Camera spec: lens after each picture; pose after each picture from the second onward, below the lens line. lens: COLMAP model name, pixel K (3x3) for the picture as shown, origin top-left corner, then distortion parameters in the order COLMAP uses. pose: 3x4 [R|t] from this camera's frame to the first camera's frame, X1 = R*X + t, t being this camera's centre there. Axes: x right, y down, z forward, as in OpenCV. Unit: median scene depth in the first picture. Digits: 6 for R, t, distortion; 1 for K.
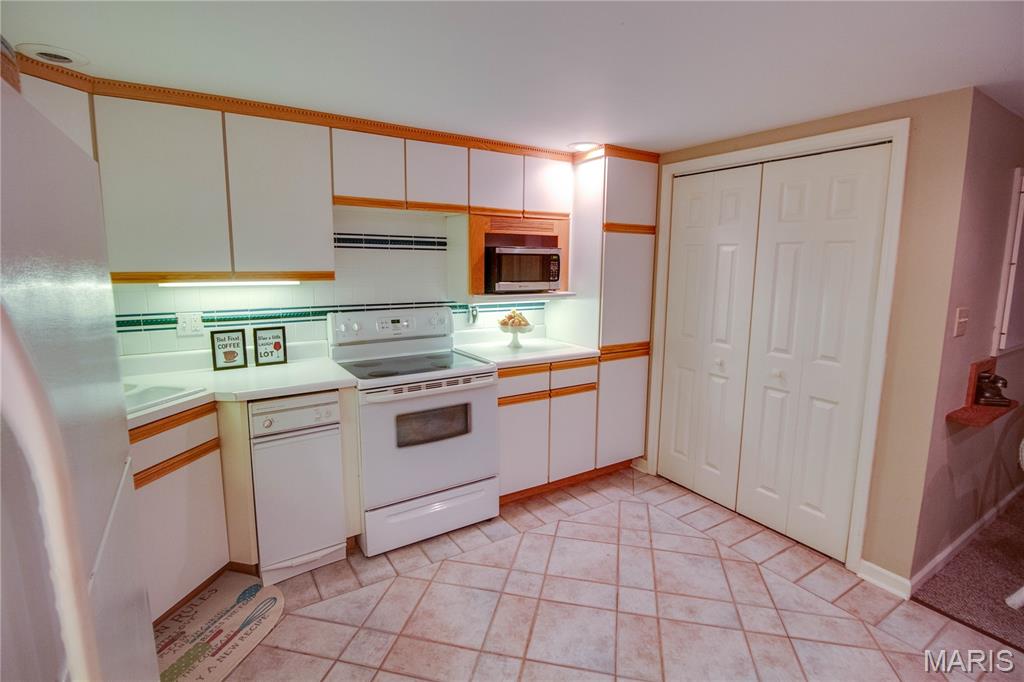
lens RADIAL K [[496.3, 0, 517.6], [0, 496.3, 326.1], [0, 0, 1]] dist [-0.002943, -0.000513]
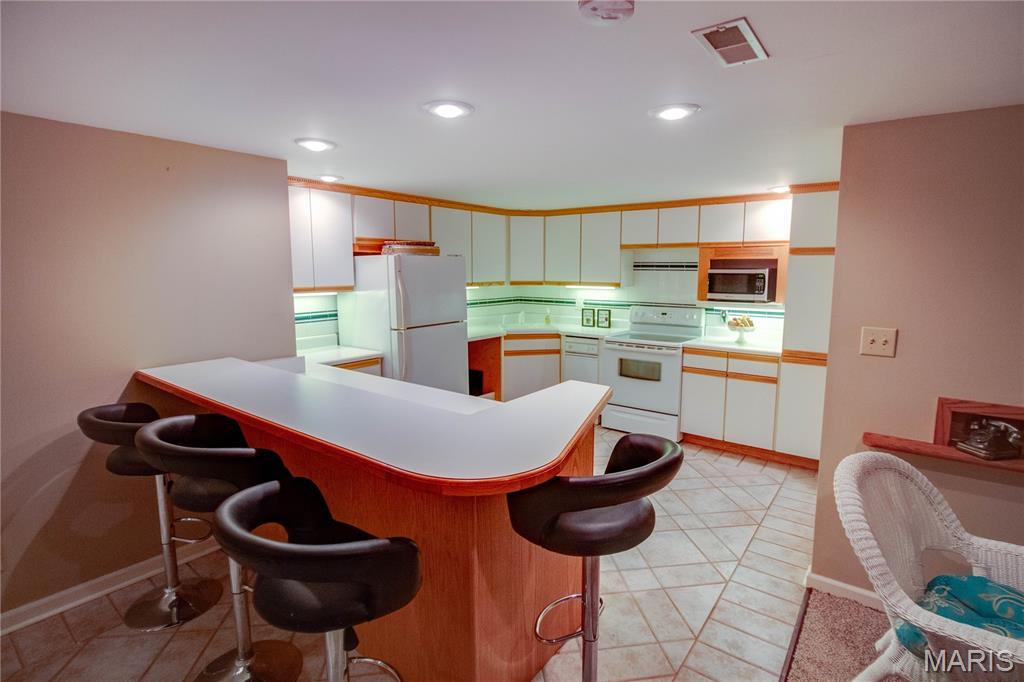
lens RADIAL K [[496.3, 0, 517.6], [0, 496.3, 326.1], [0, 0, 1]] dist [-0.002943, -0.000513]
pose [[0.332141, 0.096561, -0.938274, 1.157494], [-0.129866, 0.989954, 0.055908, 0.001860], [0.934247, 0.103281, 0.341344, -0.024293]]
